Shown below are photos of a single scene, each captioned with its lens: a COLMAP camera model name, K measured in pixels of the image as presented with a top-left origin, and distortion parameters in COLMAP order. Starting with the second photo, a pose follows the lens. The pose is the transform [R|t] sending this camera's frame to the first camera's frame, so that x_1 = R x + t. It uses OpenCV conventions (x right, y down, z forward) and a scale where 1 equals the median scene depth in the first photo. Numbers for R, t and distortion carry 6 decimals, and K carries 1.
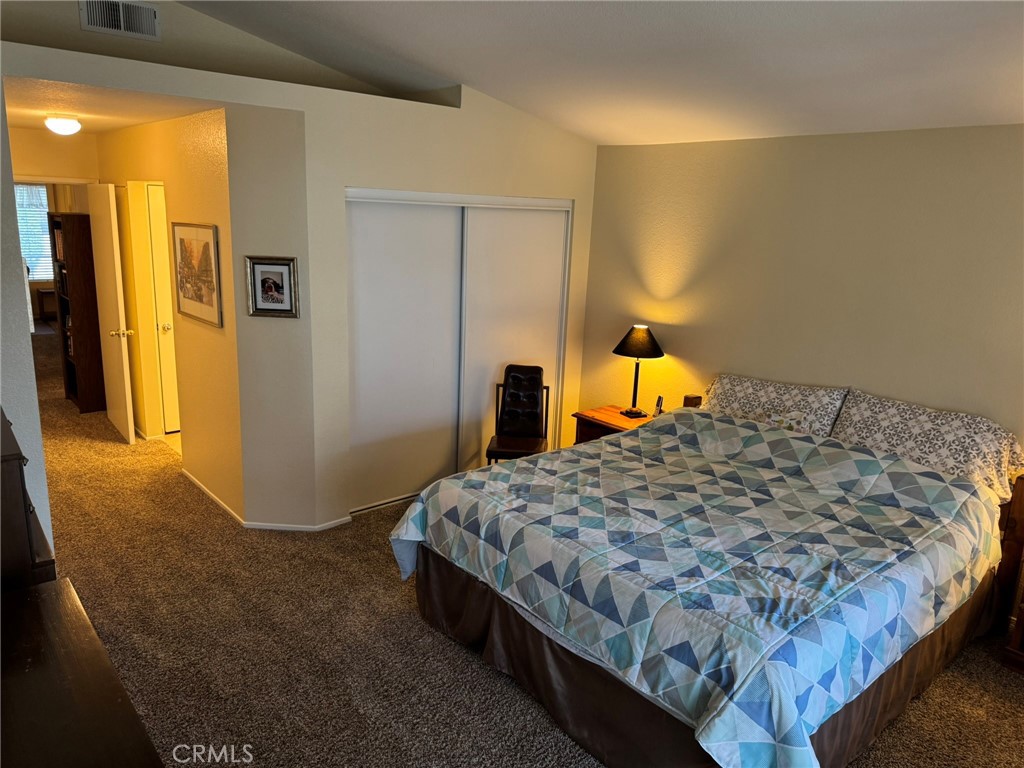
lens RADIAL K [[715.7, 0, 511.3], [0, 715.7, 382.6], [0, 0, 1]] dist [0.008102, -0.006792]
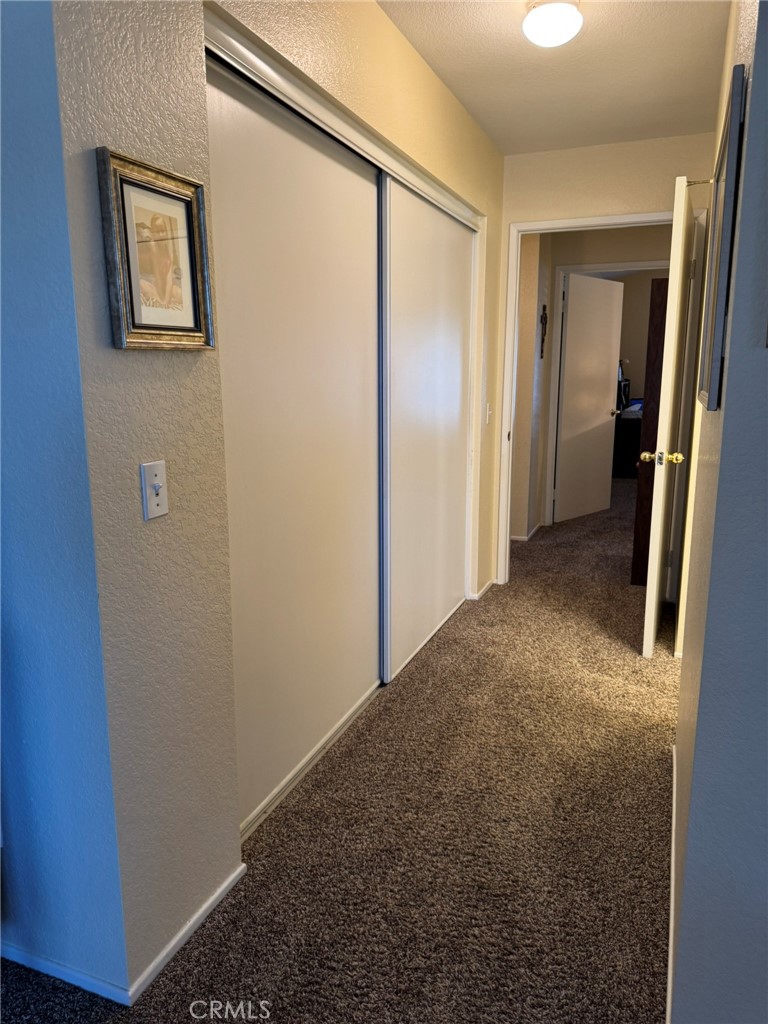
lens RADIAL K [[715.7, 0, 383.9], [0, 715.7, 512.4], [0, 0, 1]] dist [0.008102, -0.006792]
pose [[0.450636, 0.125455, -0.883848, -0.144201], [-0.182676, 0.982084, 0.046260, -0.013790], [0.873817, 0.140611, 0.465481, 0.560920]]
